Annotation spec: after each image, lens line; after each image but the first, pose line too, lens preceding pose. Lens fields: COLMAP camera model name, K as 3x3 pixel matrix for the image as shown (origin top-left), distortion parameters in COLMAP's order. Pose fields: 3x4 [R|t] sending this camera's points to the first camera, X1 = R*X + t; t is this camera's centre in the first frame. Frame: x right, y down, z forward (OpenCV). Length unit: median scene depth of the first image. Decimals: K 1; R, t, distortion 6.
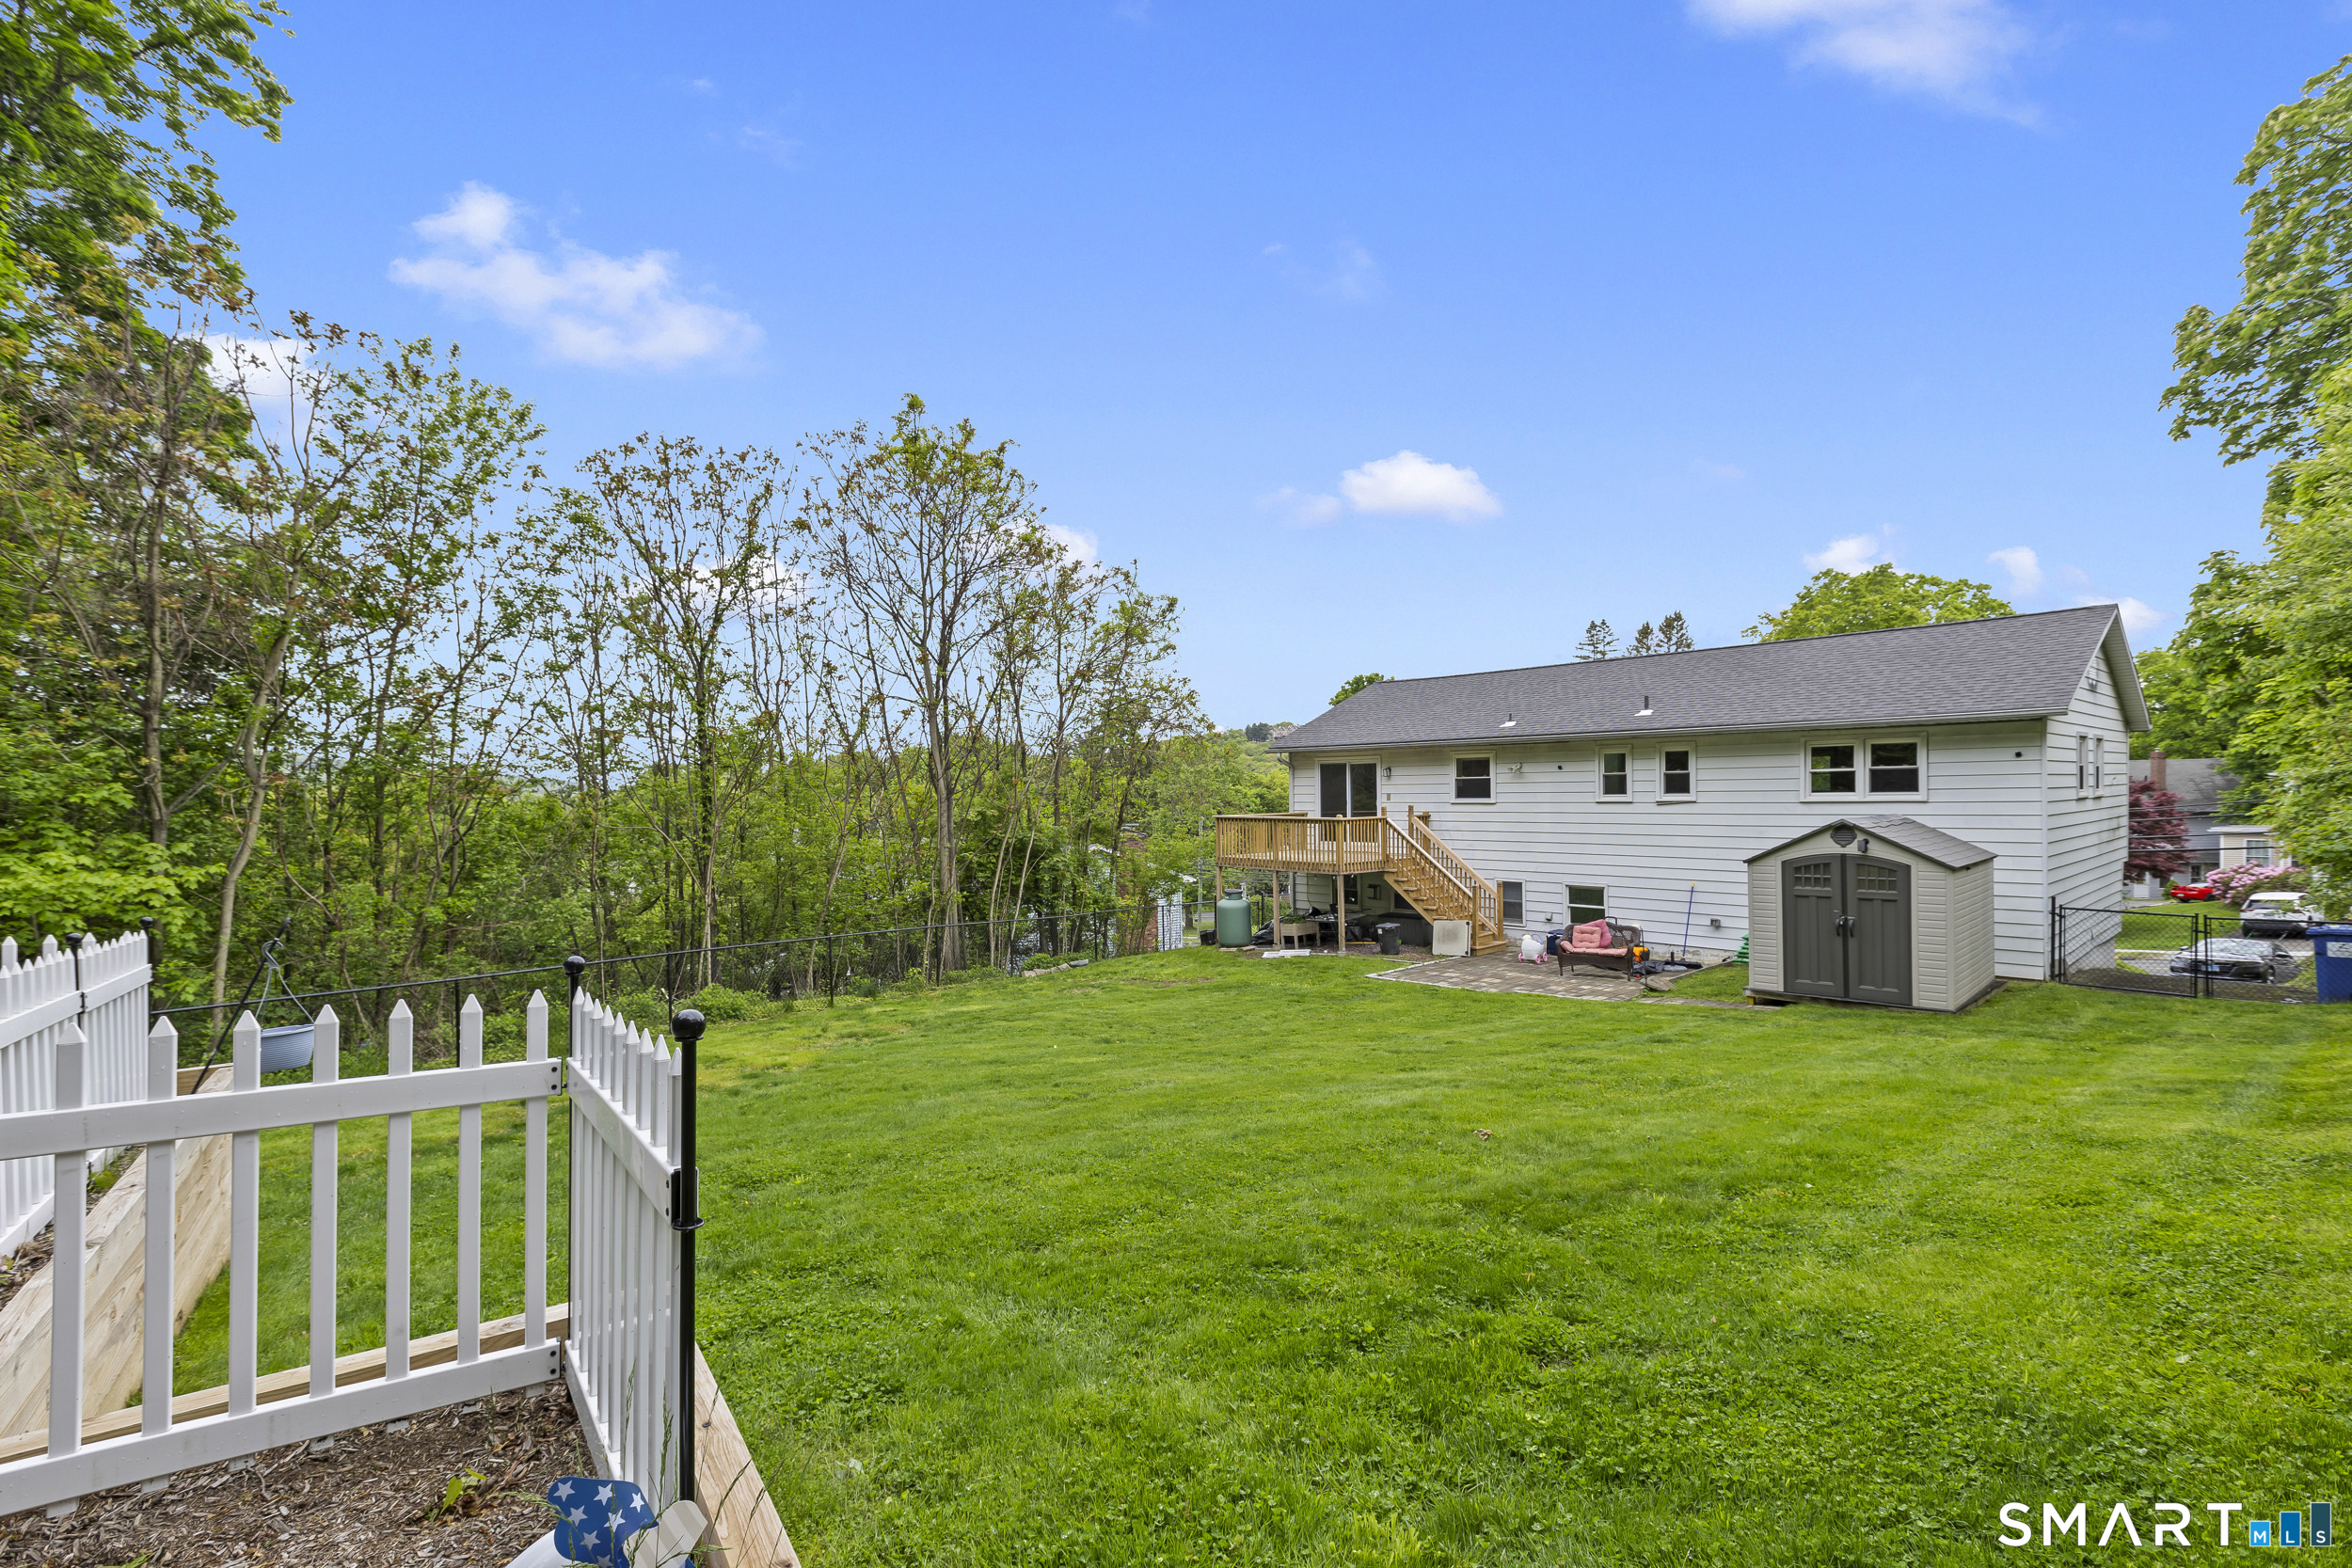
lens RADIAL K [[1034.9, 0, 1164.2], [0, 1034.9, 794.0], [0, 0, 1]] dist [0.006834, 0.000488]
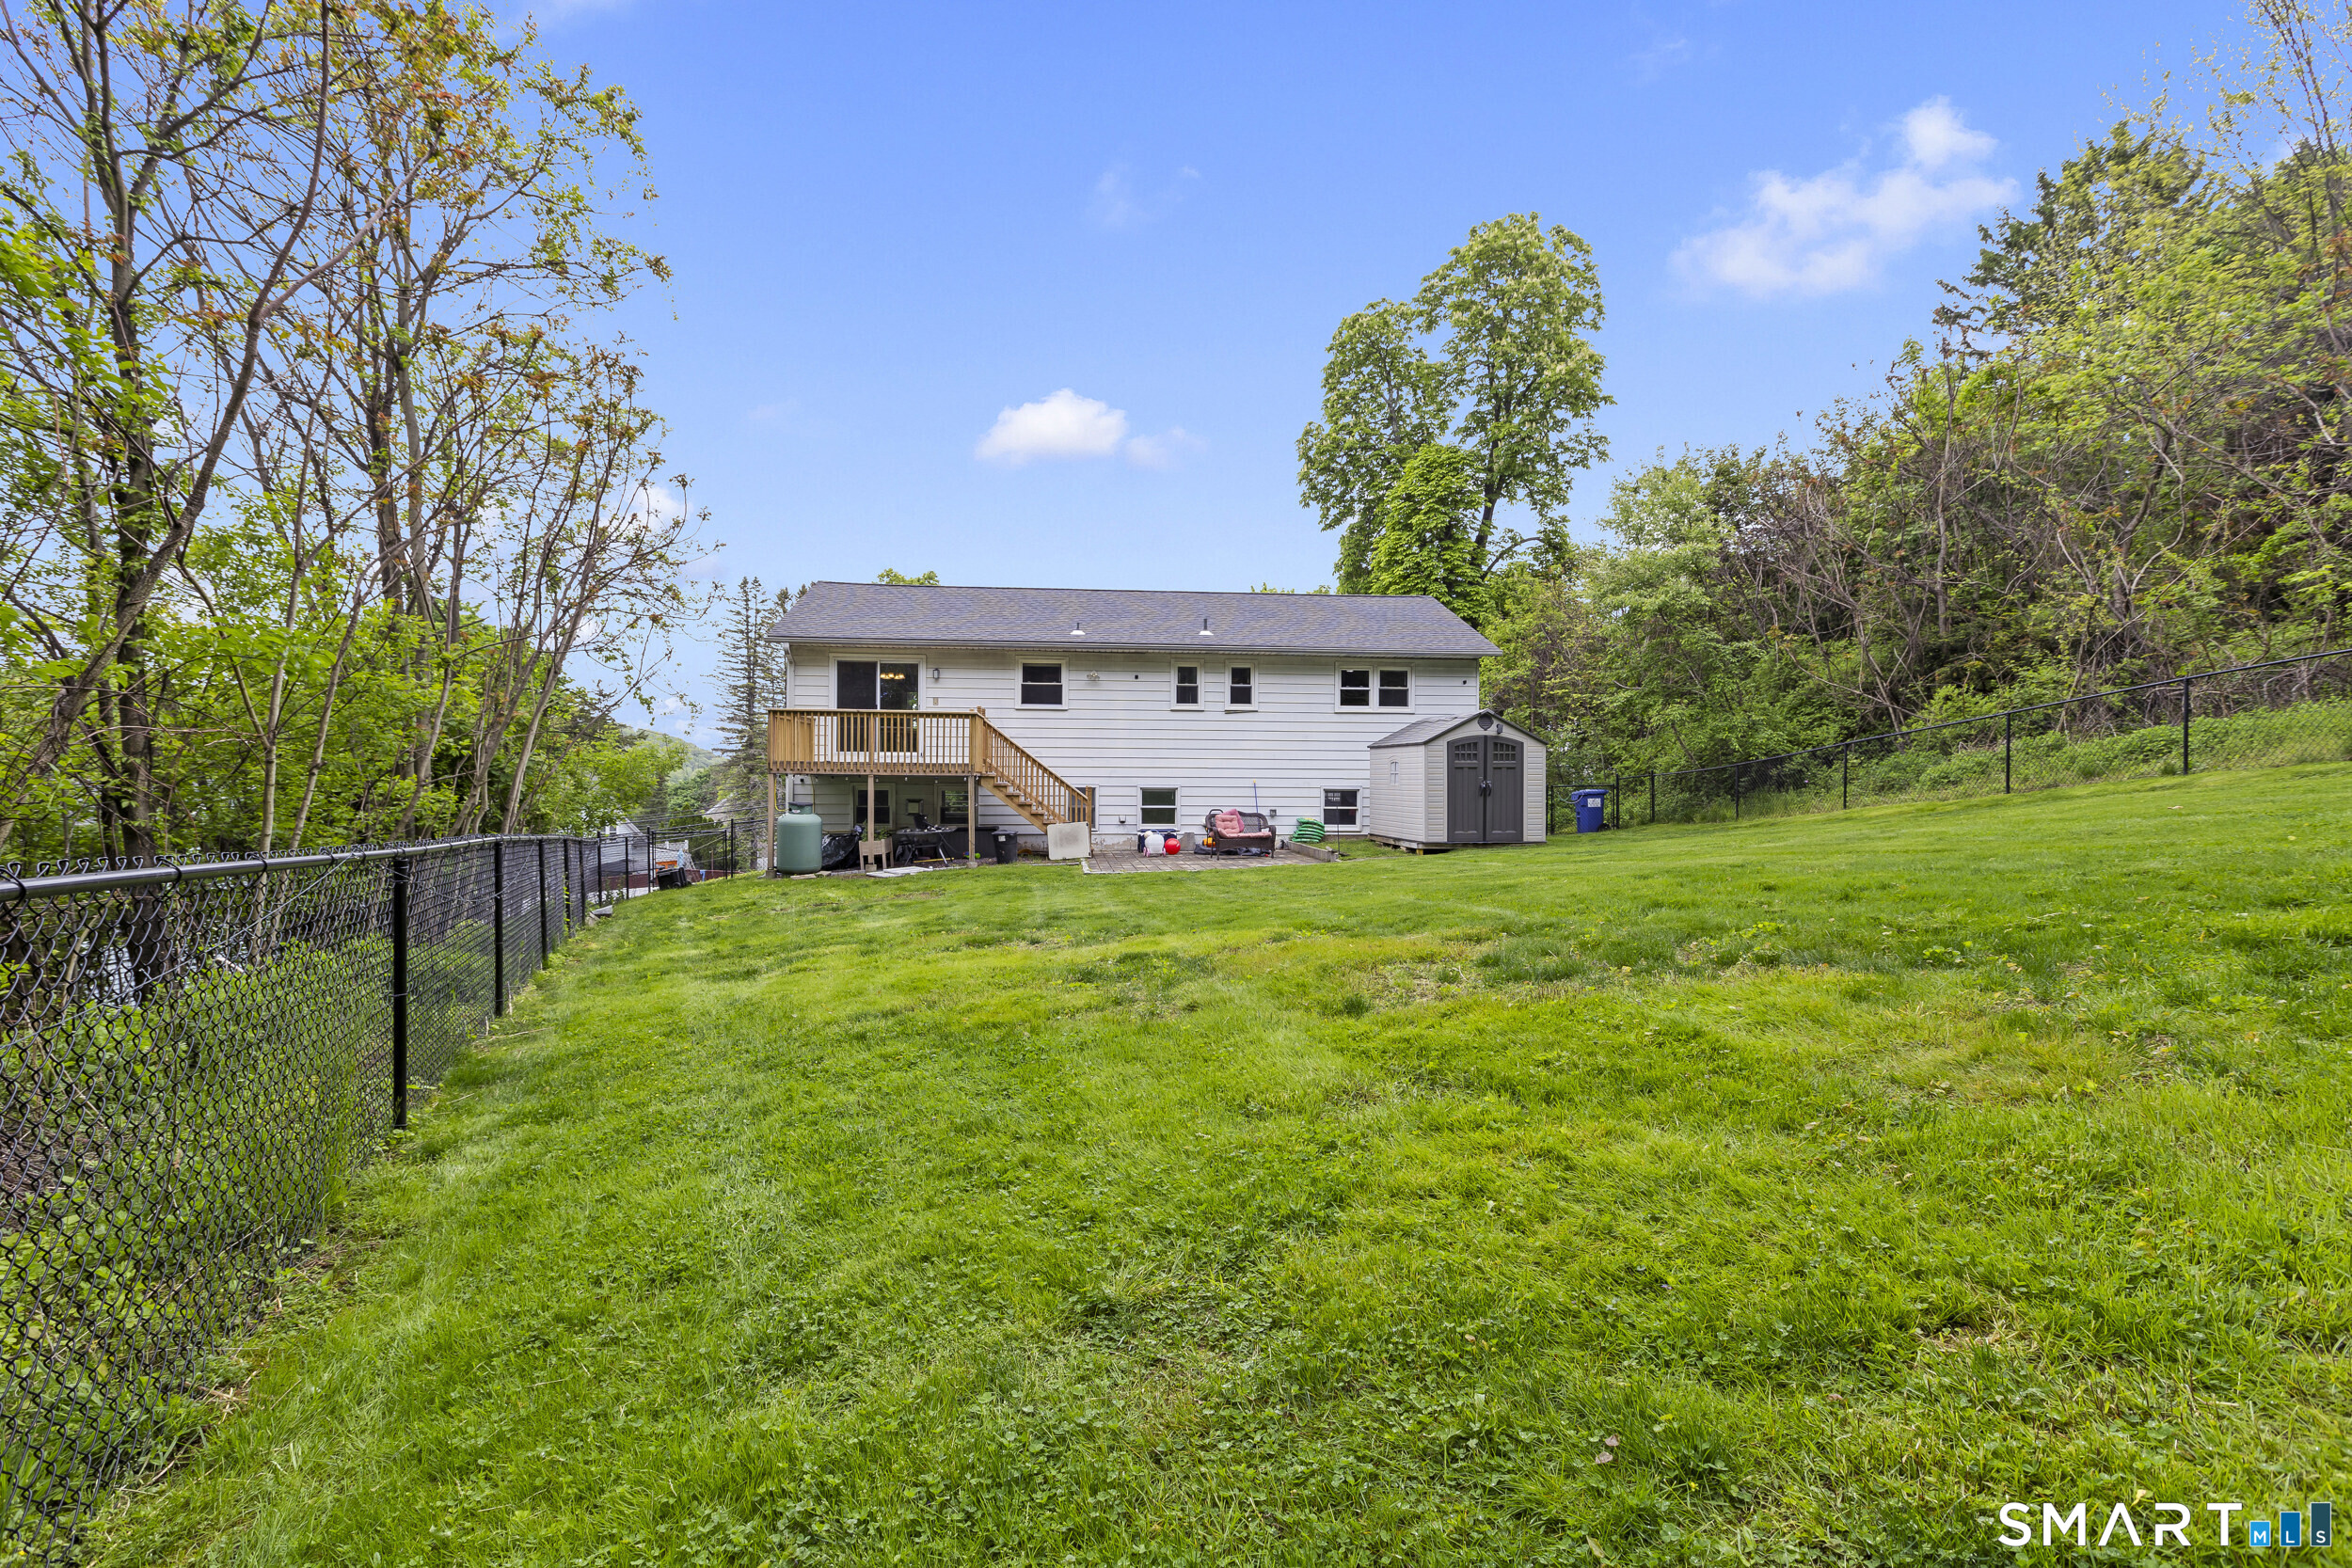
lens RADIAL K [[1034.9, 0, 1176.4], [0, 1034.9, 785.3], [0, 0, 1]] dist [0.006834, 0.000488]
pose [[0.595572, 0.008871, 0.803253, -0.436497], [-0.013354, 0.999910, -0.001141, 0.085061], [-0.803191, -0.010047, 0.595637, 0.338301]]
